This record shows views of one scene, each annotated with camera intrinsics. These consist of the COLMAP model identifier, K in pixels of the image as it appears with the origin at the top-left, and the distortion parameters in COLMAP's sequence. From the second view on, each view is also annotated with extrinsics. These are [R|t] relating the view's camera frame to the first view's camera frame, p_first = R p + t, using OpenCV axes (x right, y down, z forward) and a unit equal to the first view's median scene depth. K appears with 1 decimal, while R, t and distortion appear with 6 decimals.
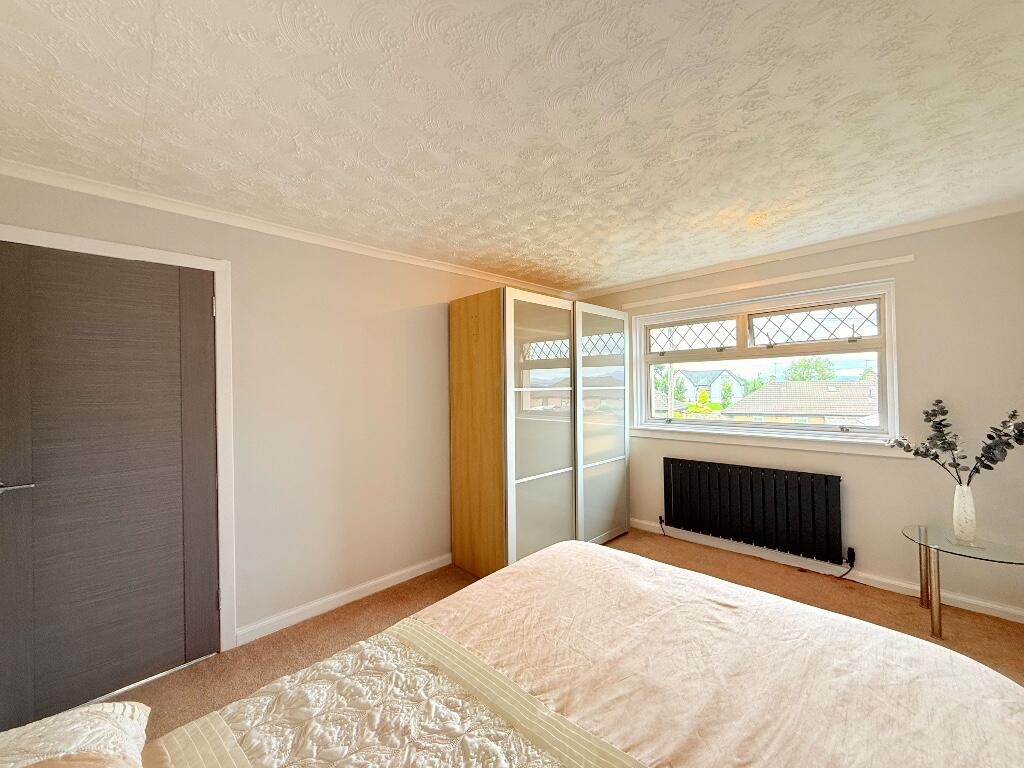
lens RADIAL K [[413.6, 0, 512.0], [0, 413.6, 384.0], [0, 0, 1]] dist [-0.023286, 0.000104]
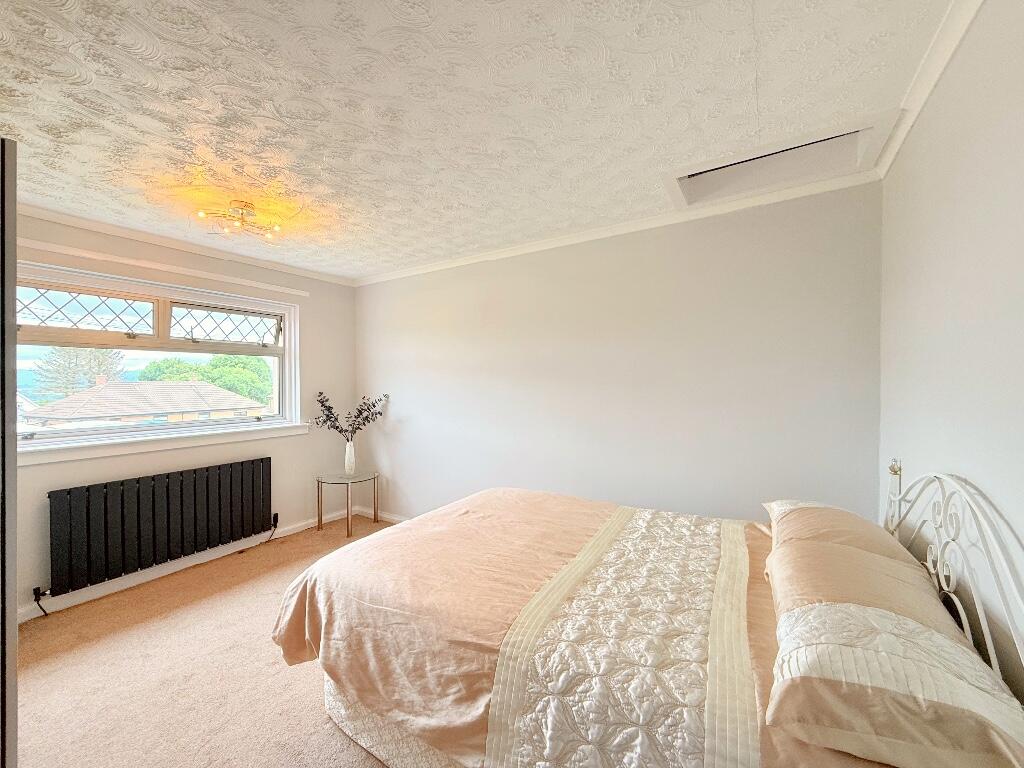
lens RADIAL K [[414.1, 0, 508.7], [0, 414.1, 381.1], [0, 0, 1]] dist [0.000259, -0.000048]
pose [[-0.244834, 0.016019, 0.969433, -0.531439], [-0.005181, 0.999828, -0.017830, 0.017073], [-0.969551, -0.009388, -0.244709, 0.573845]]
